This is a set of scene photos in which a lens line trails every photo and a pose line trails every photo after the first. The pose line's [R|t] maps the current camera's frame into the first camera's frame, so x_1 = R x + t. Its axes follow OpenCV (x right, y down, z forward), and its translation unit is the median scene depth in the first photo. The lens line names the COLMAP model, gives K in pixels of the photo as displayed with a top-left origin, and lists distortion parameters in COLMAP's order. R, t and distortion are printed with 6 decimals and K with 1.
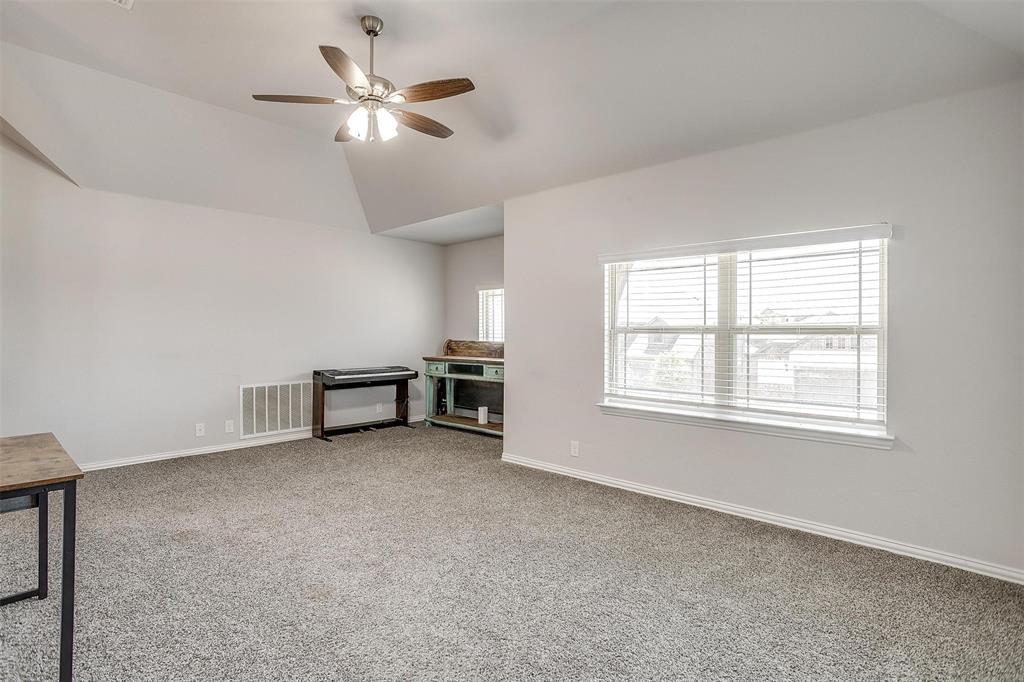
lens RADIAL K [[496.5, 0, 513.1], [0, 496.5, 336.8], [0, 0, 1]] dist [-0.055706, 0.028517]
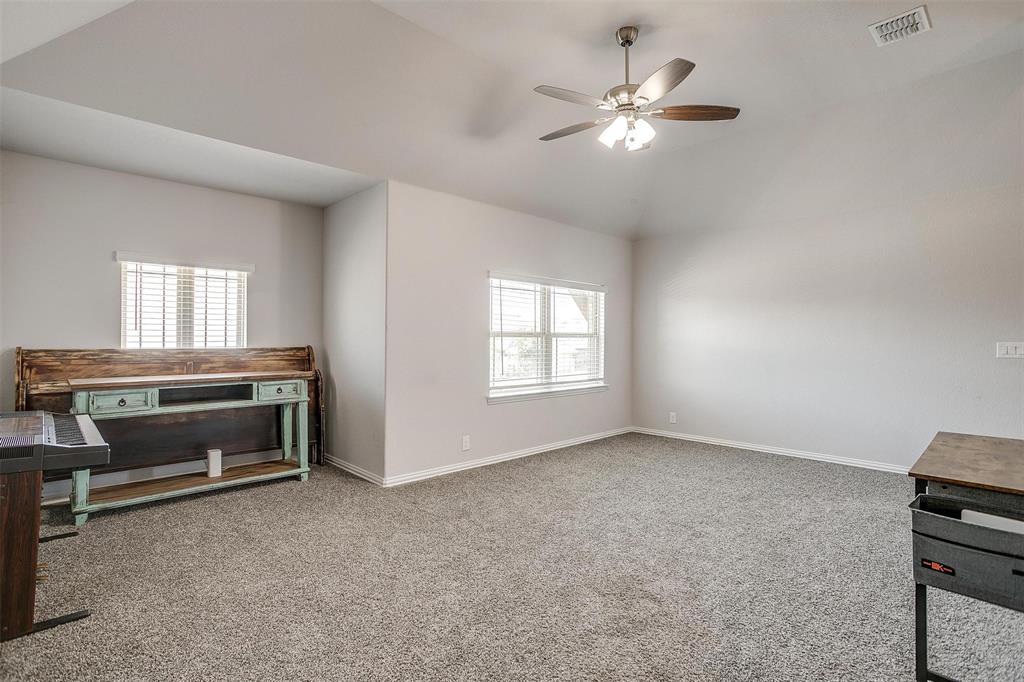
lens RADIAL K [[496.5, 0, 513.7], [0, 496.5, 337.4], [0, 0, 1]] dist [-0.055706, 0.028517]
pose [[0.069541, -0.005593, 0.997563, -0.999343], [0.000317, 0.999984, 0.005584, -0.012454], [-0.997579, -0.000073, 0.069542, 0.862470]]
